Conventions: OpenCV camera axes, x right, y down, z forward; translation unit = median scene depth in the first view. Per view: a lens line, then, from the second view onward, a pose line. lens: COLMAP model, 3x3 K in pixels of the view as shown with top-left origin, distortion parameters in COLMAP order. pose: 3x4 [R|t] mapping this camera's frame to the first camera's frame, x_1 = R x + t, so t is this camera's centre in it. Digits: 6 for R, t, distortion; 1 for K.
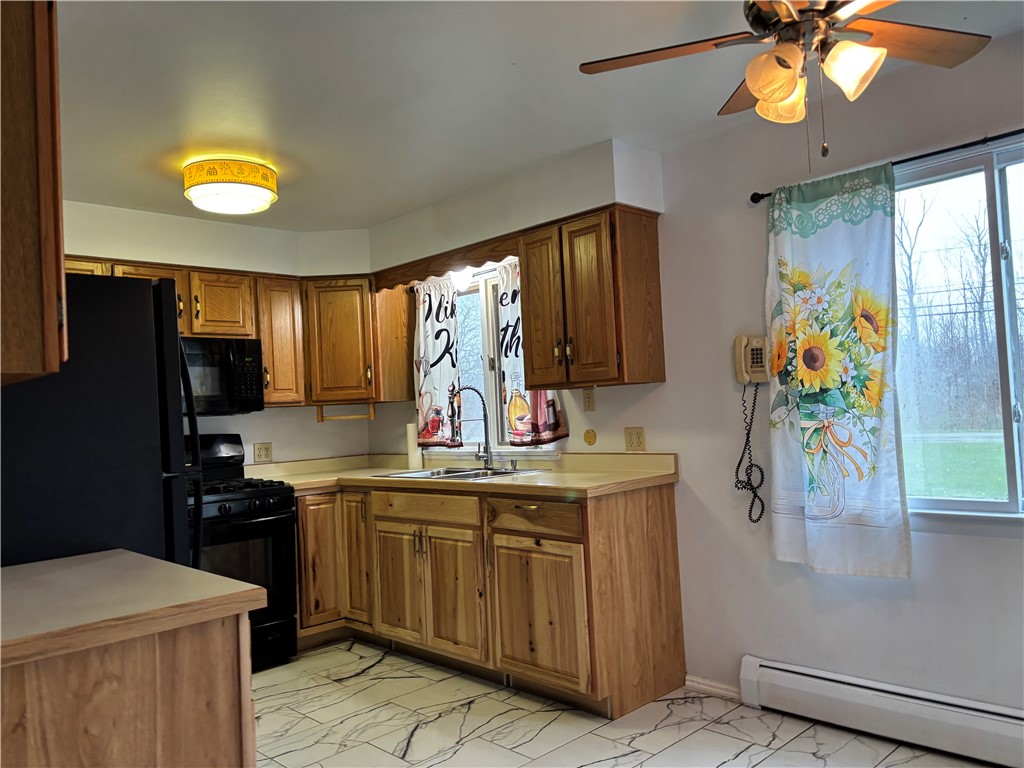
lens RADIAL K [[755.1, 0, 539.4], [0, 755.1, 387.2], [0, 0, 1]] dist [0.002128, -0.003472]
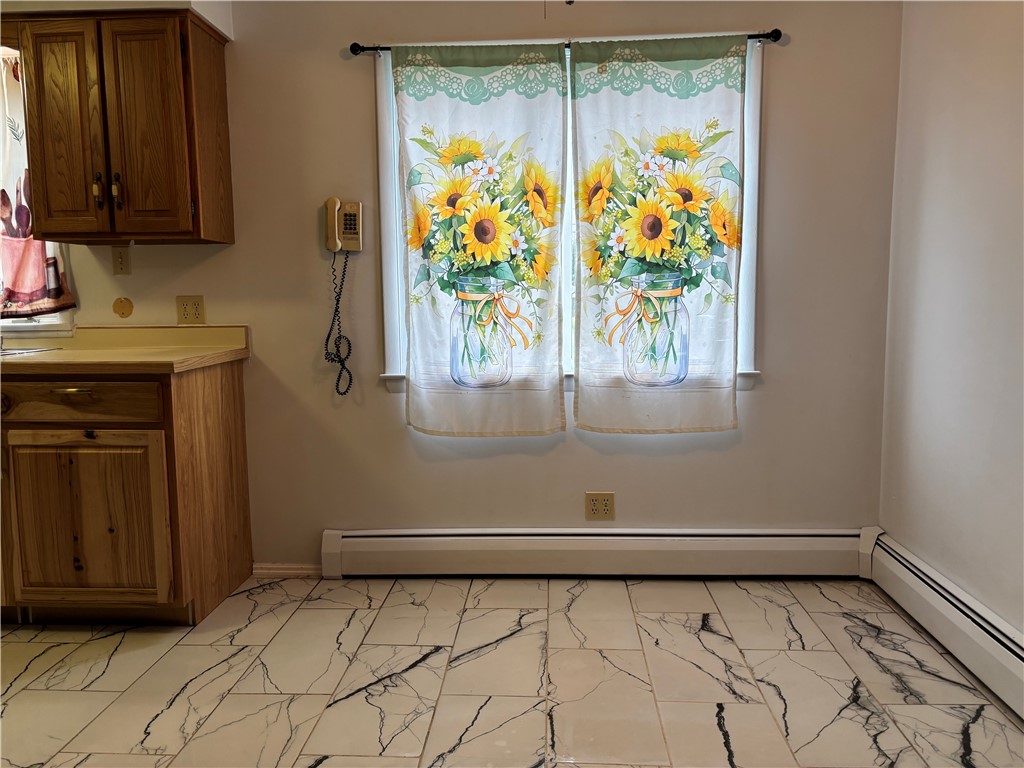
lens RADIAL K [[779.7, 0, 512.0], [0, 779.7, 384.0], [0, 0, 1]] dist [0.024347, -0.006051]
pose [[0.733102, -0.035471, 0.679193, -0.231200], [-0.053530, 0.992532, 0.109613, 0.041167], [-0.678008, -0.116715, 0.725729, 0.116976]]
